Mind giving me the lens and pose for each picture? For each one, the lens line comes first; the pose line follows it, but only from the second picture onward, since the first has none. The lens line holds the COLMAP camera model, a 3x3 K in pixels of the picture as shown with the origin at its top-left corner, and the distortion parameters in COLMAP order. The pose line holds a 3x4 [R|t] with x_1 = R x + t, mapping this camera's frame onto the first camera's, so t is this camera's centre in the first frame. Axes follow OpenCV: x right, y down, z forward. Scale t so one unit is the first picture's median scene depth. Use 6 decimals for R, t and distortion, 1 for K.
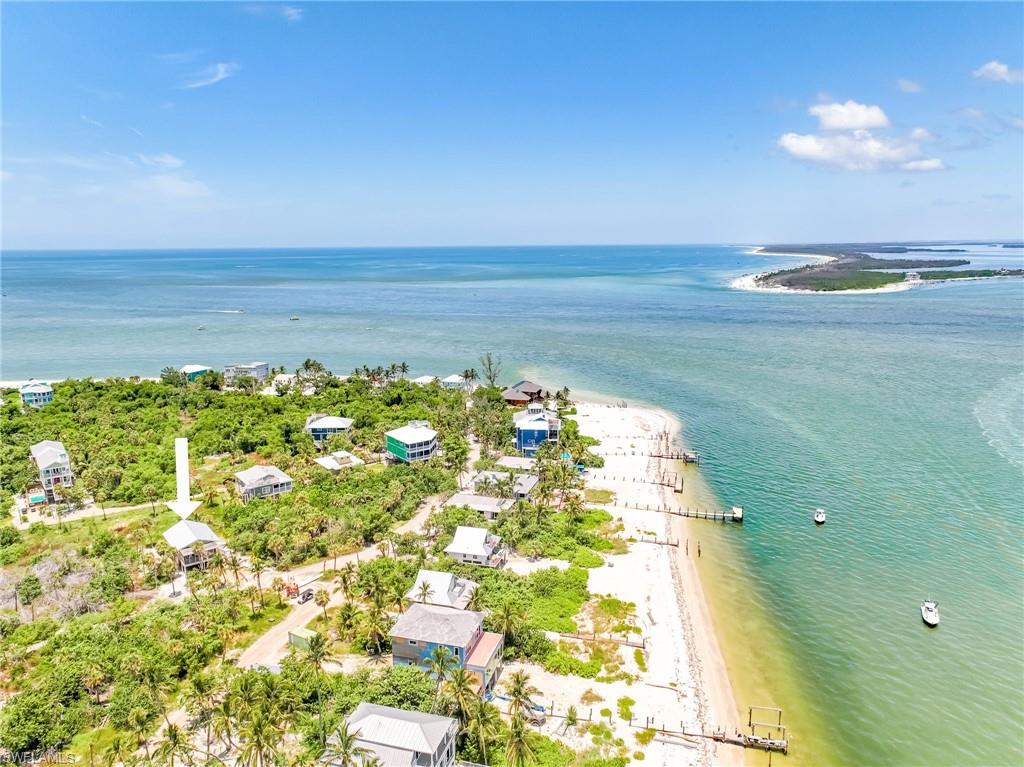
lens RADIAL K [[717.4, 0, 512.0], [0, 717.4, 383.5], [0, 0, 1]] dist [-0.005941, 0.018932]
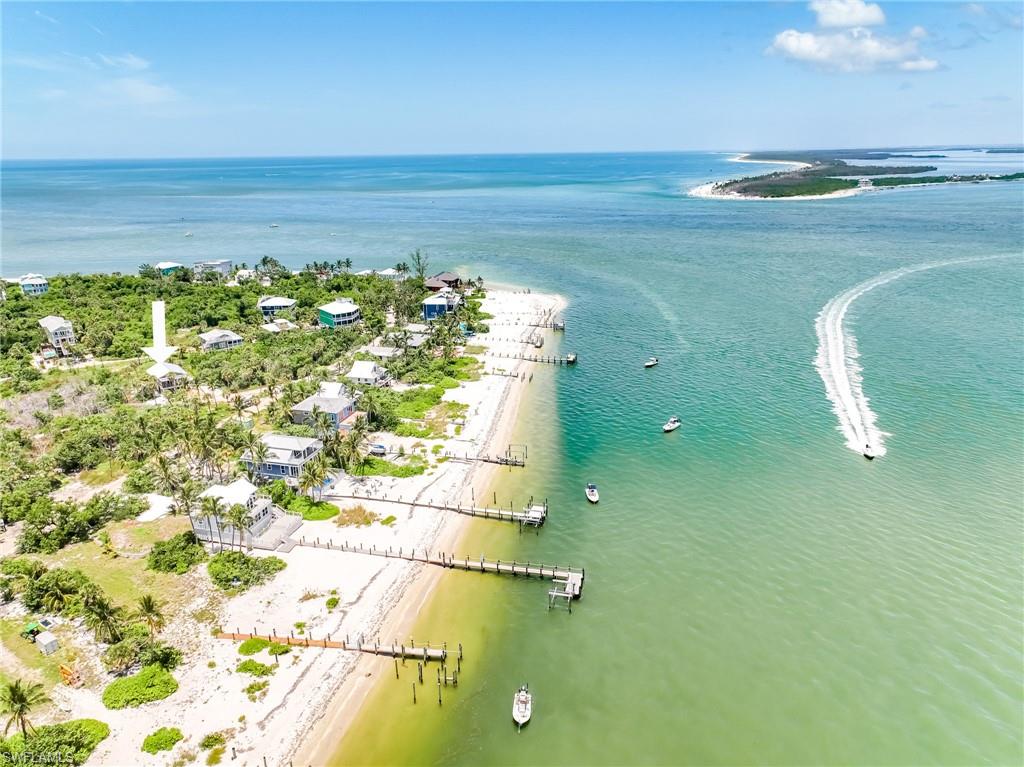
lens RADIAL K [[717.4, 0, 512.0], [0, 717.4, 383.5], [0, 0, 1]] dist [-0.005941, 0.018932]
pose [[0.999806, -0.009773, 0.017113, 0.134826], [0.007644, 0.992699, 0.120372, 0.048418], [-0.018165, -0.120218, 0.992581, -0.269864]]
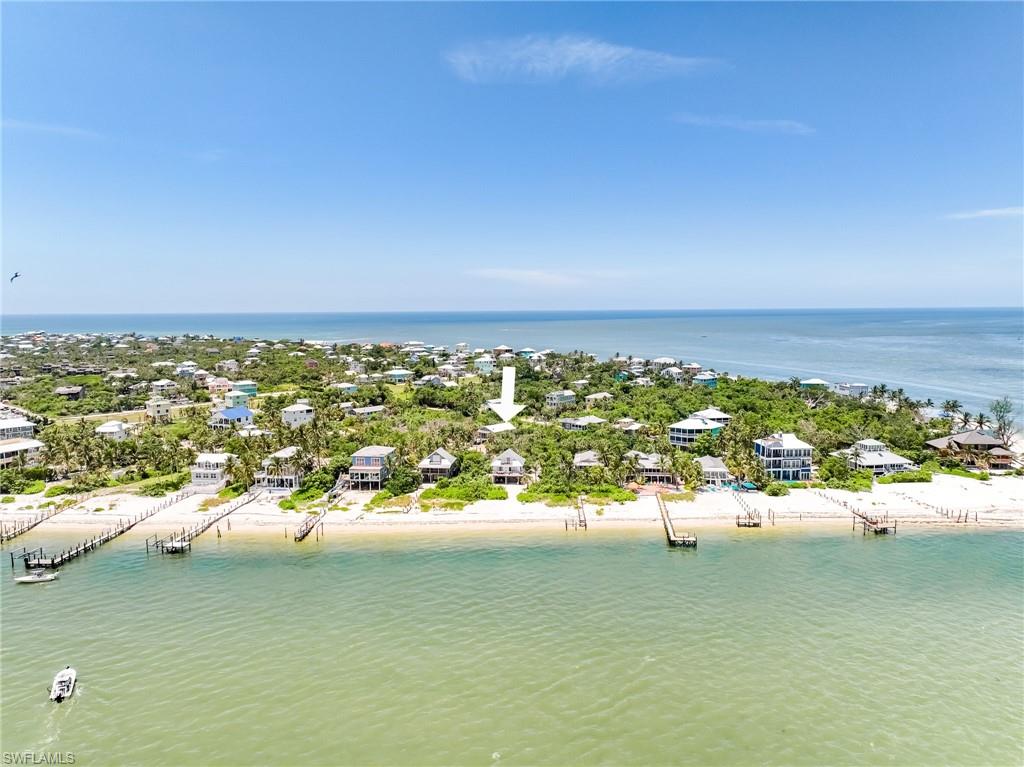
lens RADIAL K [[717.4, 0, 512.0], [0, 717.4, 383.5], [0, 0, 1]] dist [-0.005941, 0.018932]
pose [[0.170372, 0.109410, -0.979287, 0.846589], [-0.183403, 0.979972, 0.077579, -0.026165], [0.968161, 0.166387, 0.187026, 0.458553]]
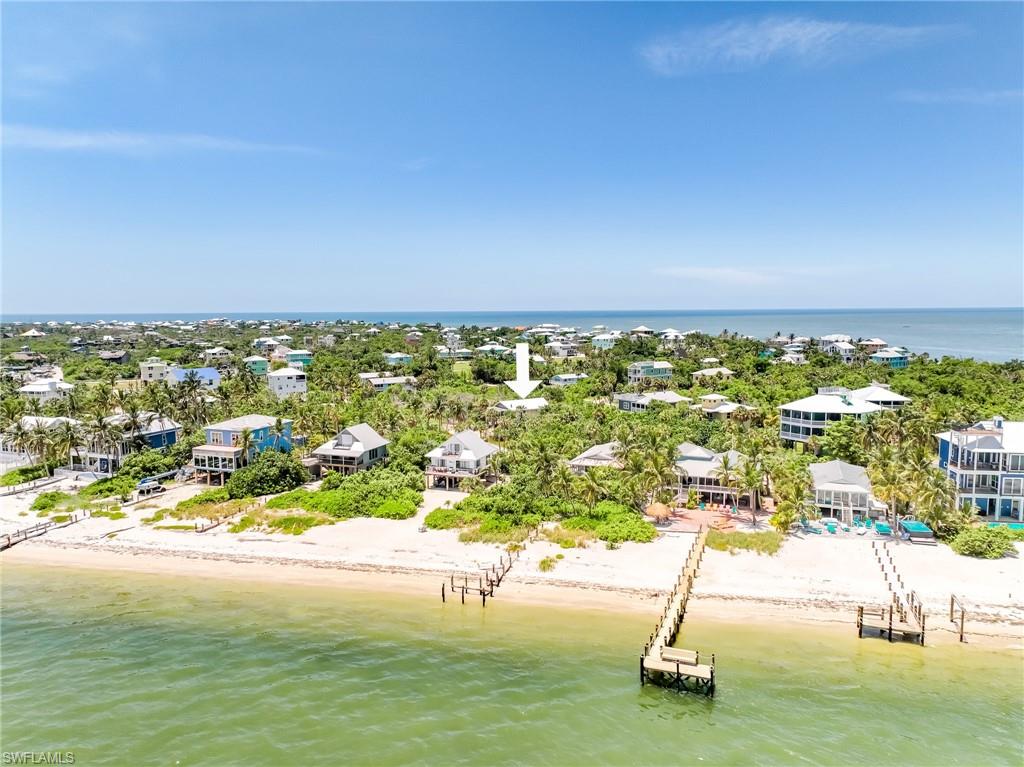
lens RADIAL K [[717.2, 0, 509.0], [0, 717.2, 398.7], [0, 0, 1]] dist [-0.001378, 0.003862]
pose [[-0.087168, 0.132673, -0.987319, 0.477676], [-0.183348, 0.972025, 0.146805, 0.020944], [0.979176, 0.193819, -0.060404, 0.698939]]
